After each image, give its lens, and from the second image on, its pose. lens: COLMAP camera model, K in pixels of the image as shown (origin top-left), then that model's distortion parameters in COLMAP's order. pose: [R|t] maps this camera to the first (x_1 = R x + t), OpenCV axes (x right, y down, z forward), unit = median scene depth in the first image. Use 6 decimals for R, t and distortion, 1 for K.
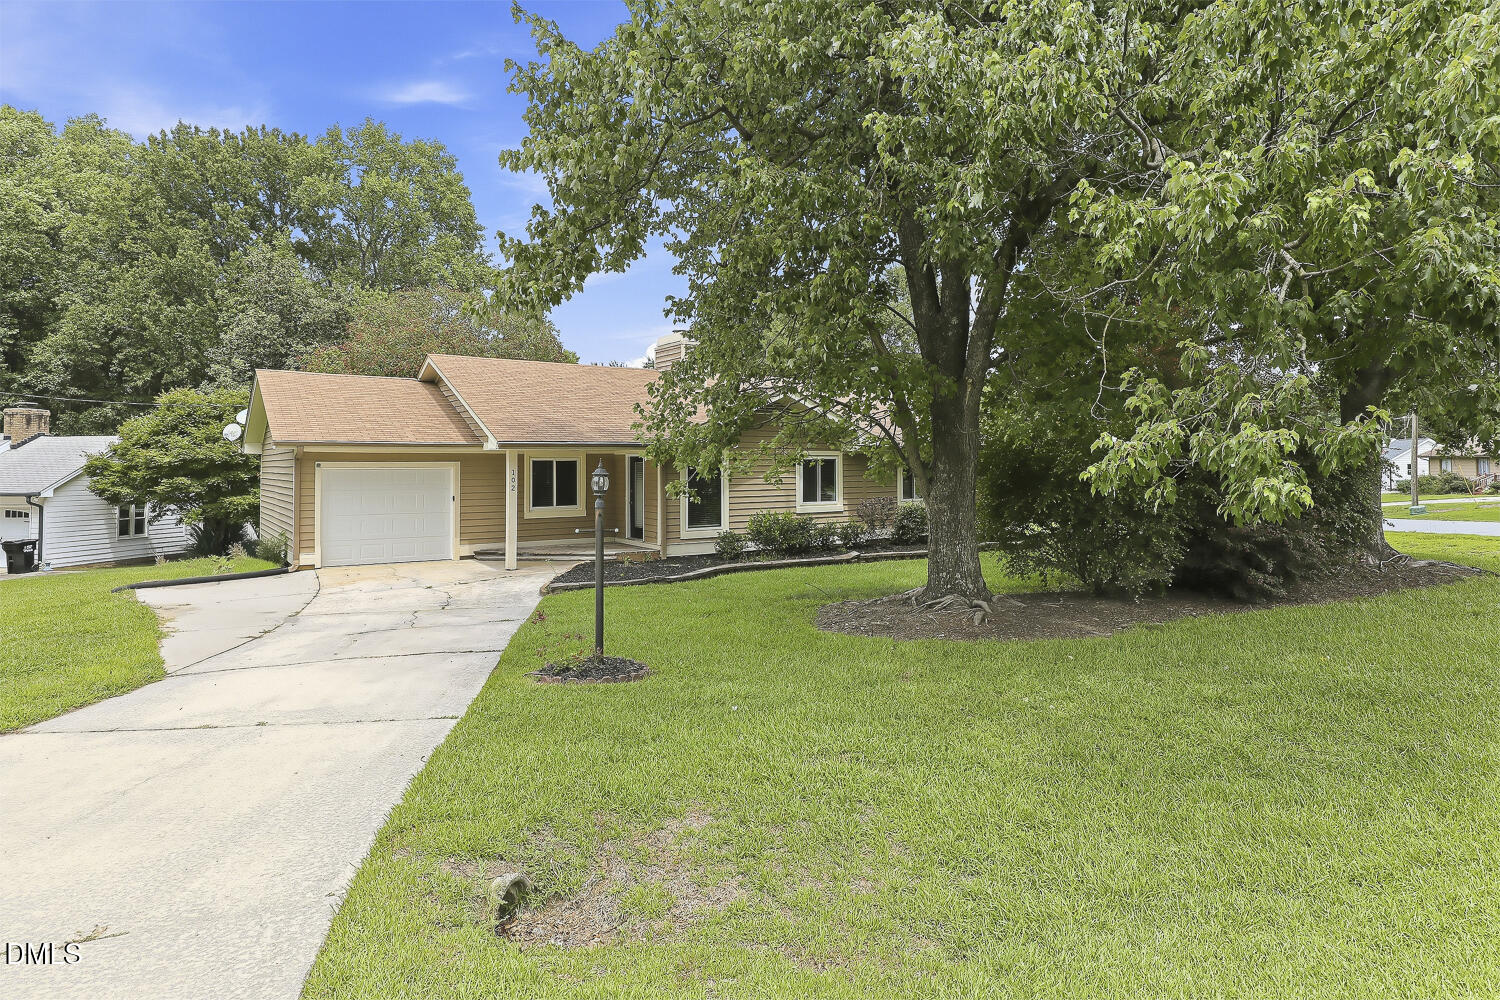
lens RADIAL K [[863.4, 0, 750.0], [0, 863.4, 464.8], [0, 0, 1]] dist [-0.002444, 0.000055]
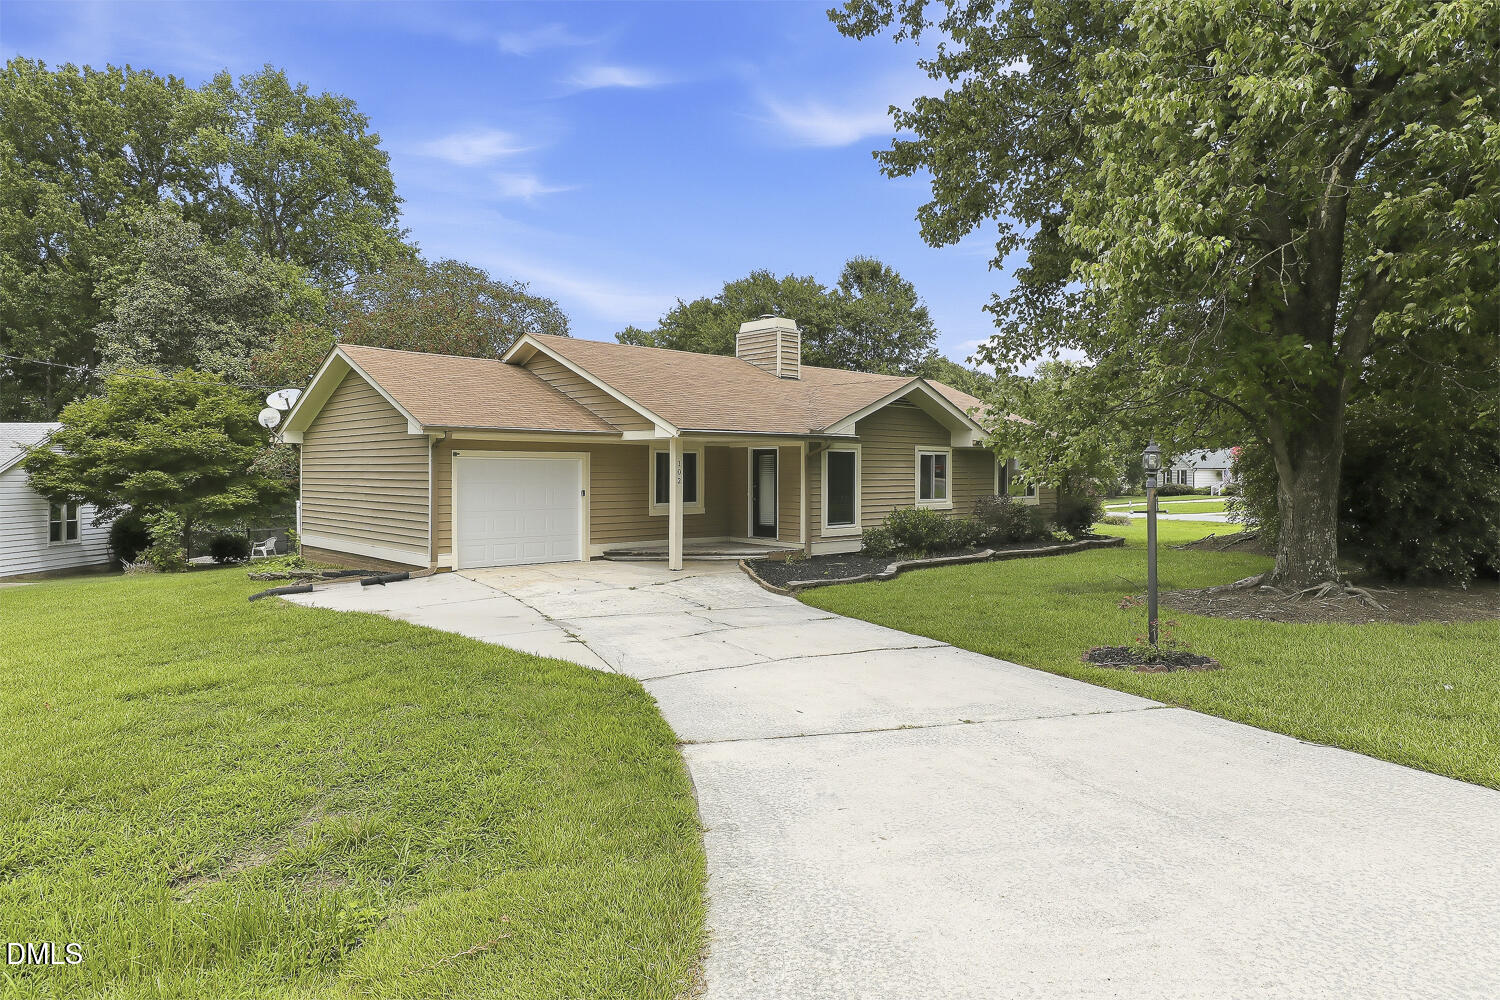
lens RADIAL K [[905.2, 0, 750.0], [0, 905.2, 500.0], [0, 0, 1]] dist [-0.000444, -0.002993]
pose [[0.988822, 0.001121, 0.149095, -0.274255], [-0.006064, 0.999447, 0.032703, 0.012519], [-0.148975, -0.033242, 0.988282, 0.034634]]
